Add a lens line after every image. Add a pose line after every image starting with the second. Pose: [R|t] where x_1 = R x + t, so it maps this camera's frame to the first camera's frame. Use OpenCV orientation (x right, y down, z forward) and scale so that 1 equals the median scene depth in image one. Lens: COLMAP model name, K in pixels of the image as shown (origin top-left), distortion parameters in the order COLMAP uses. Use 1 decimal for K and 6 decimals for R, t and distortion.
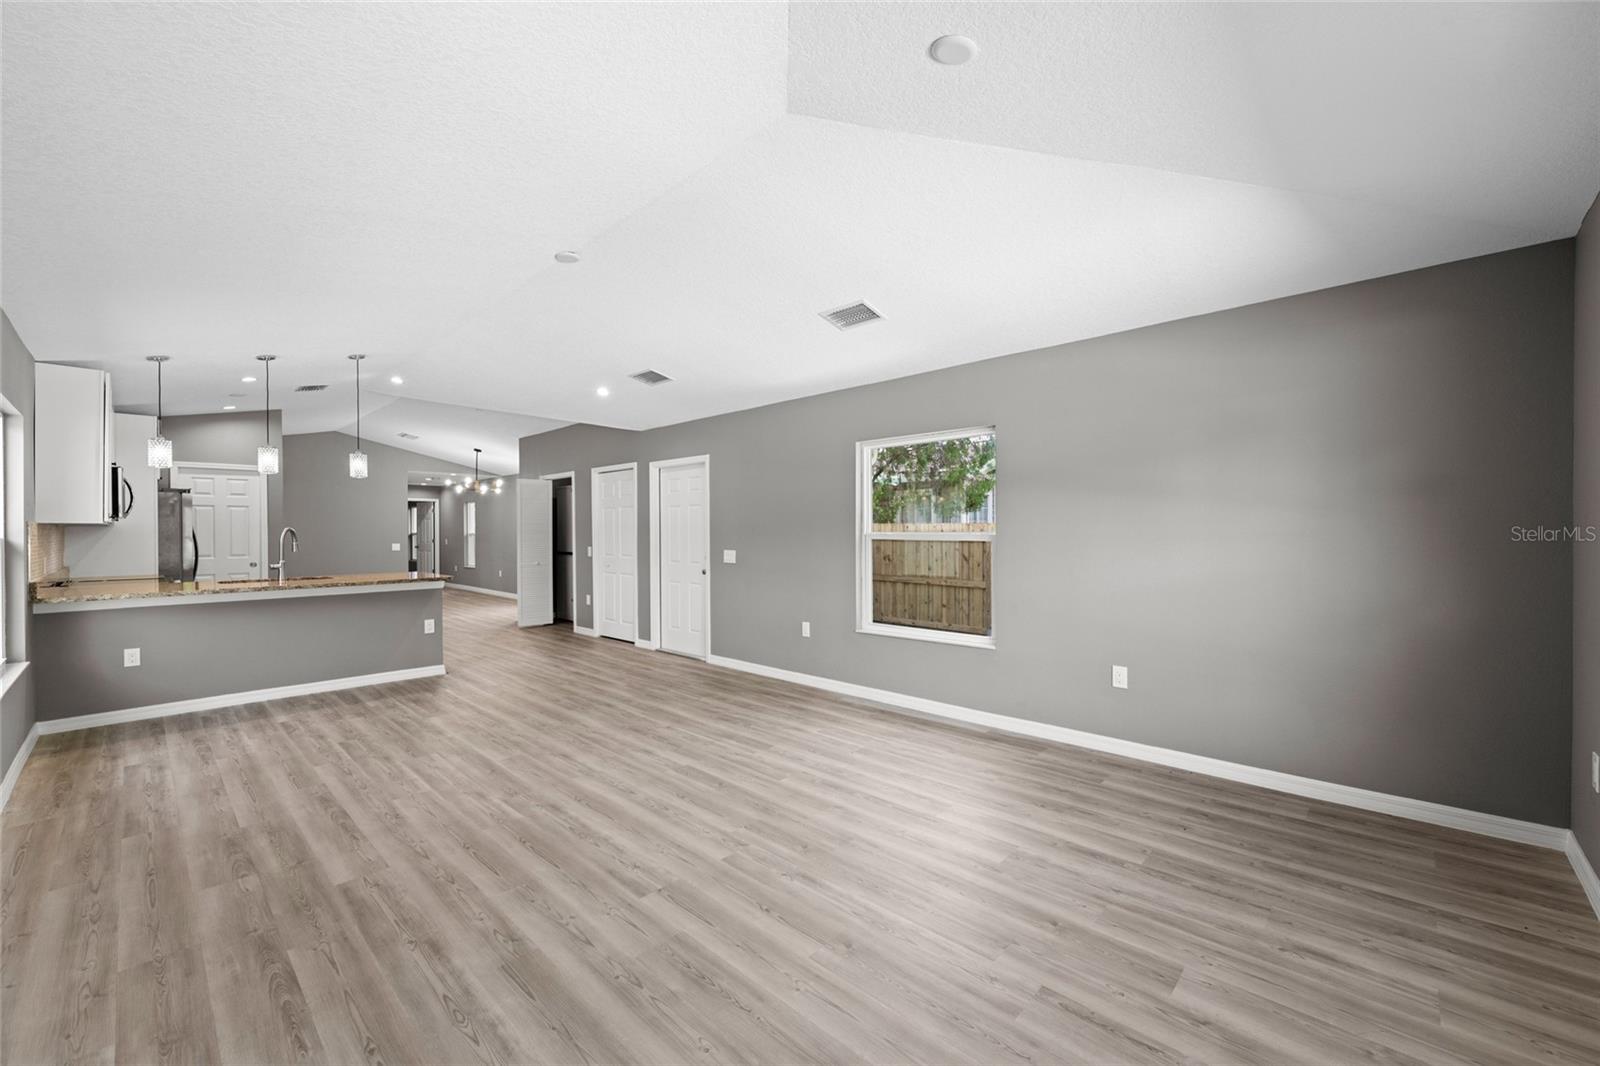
lens RADIAL K [[634.4, 0, 797.9], [0, 634.4, 530.6], [0, 0, 1]] dist [-0.003816, -0.000753]
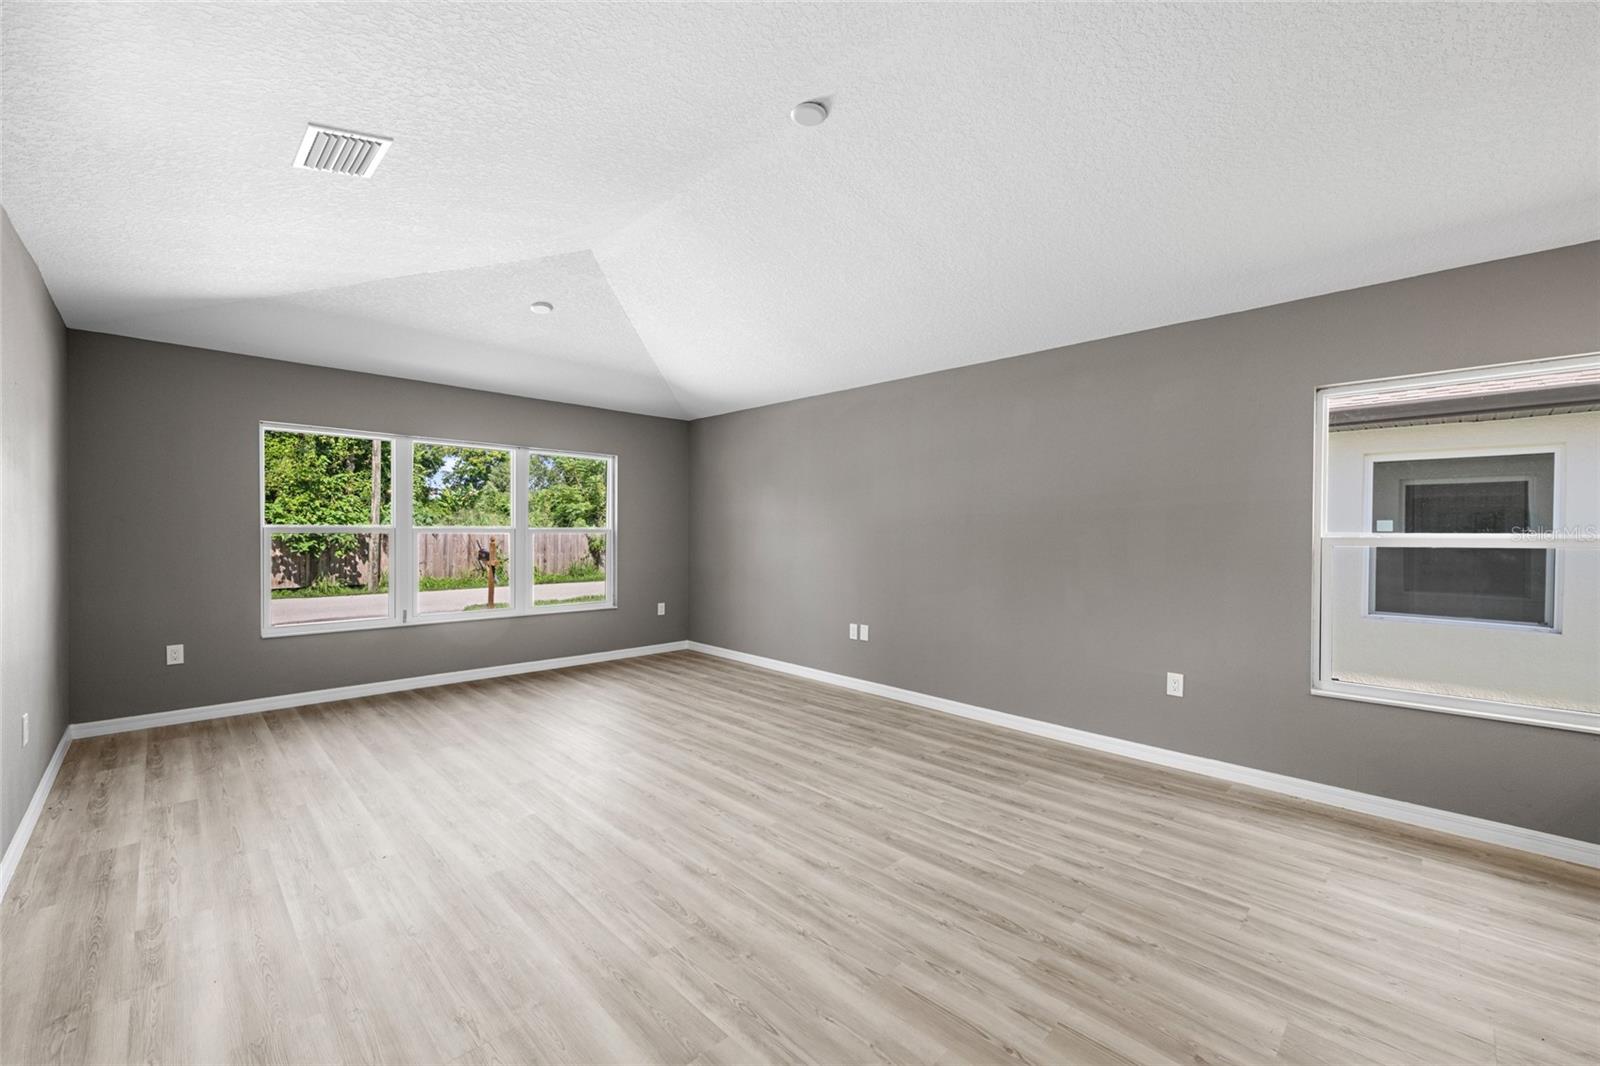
lens RADIAL K [[634.4, 0, 796.6], [0, 634.4, 535.2], [0, 0, 1]] dist [-0.003816, -0.000753]
pose [[-0.999602, -0.004587, 0.027837, -0.386353], [-0.004405, 0.999968, 0.006617, 0.006451], [-0.027867, 0.006491, -0.999591, 1.756455]]
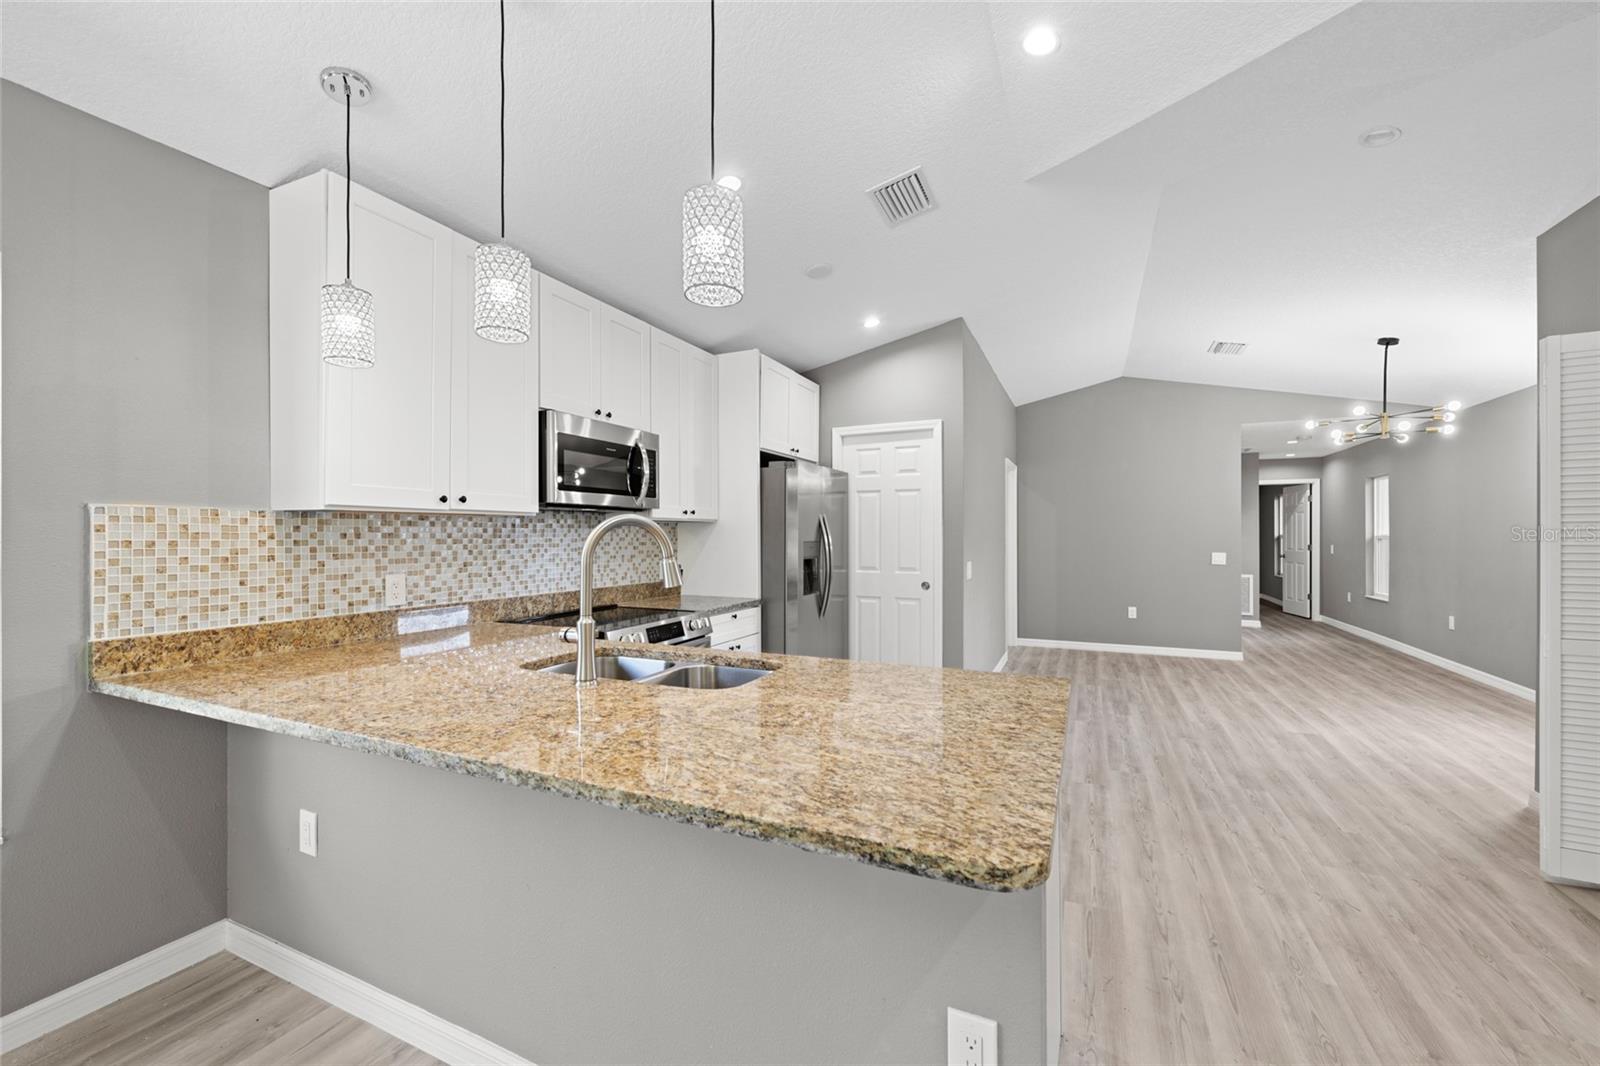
lens RADIAL K [[634.4, 0, 801.1], [0, 634.4, 536.8], [0, 0, 1]] dist [-0.003816, -0.000753]
pose [[0.329508, 0.006503, -0.944131, -0.703785], [-0.000139, 0.999977, 0.006839, 0.006090], [0.944153, -0.002122, 0.329501, 1.470770]]
